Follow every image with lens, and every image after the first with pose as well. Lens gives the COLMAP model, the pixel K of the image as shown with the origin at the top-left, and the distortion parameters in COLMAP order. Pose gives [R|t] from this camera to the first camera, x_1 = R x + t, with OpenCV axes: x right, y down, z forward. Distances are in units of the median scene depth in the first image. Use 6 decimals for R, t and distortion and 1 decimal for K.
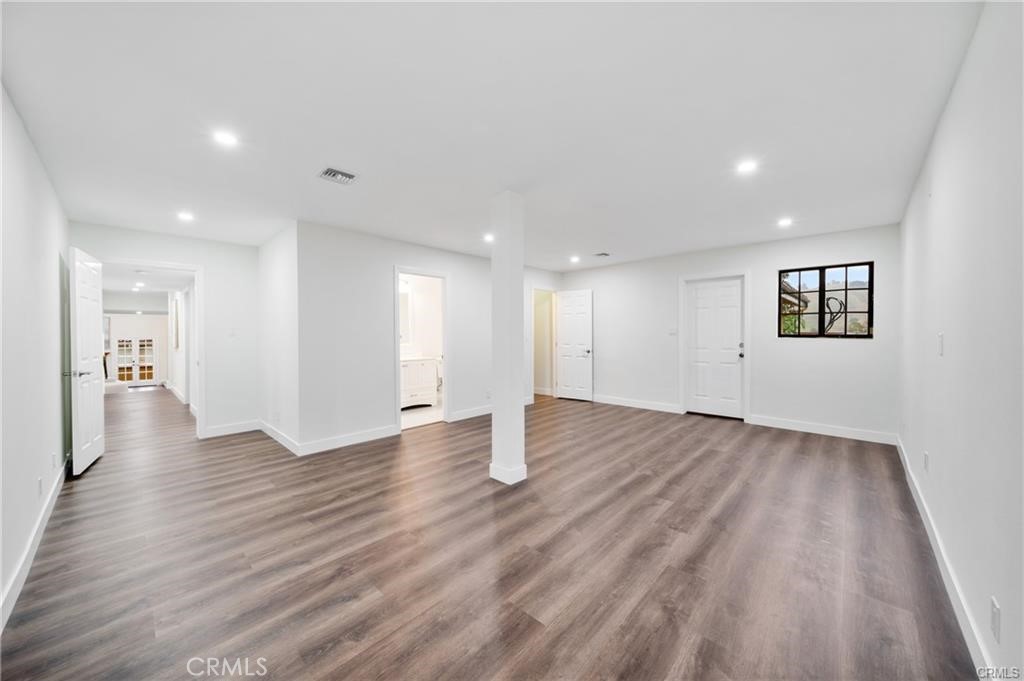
lens RADIAL K [[366.4, 0, 508.5], [0, 366.4, 333.4], [0, 0, 1]] dist [-0.002935, -0.000540]
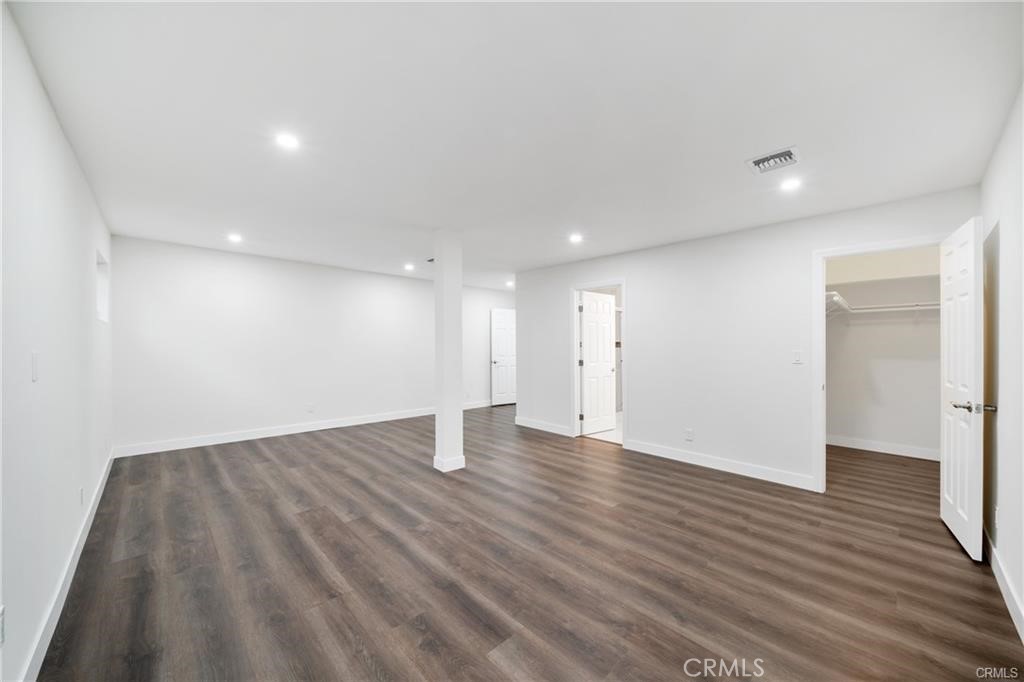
lens RADIAL K [[366.4, 0, 508.7], [0, 366.4, 346.4], [0, 0, 1]] dist [-0.002935, -0.000540]
pose [[-0.049975, 0.008694, -0.998713, 1.233659], [-0.003586, 0.999954, 0.008884, -0.012978], [0.998744, 0.004025, -0.049942, 1.310146]]
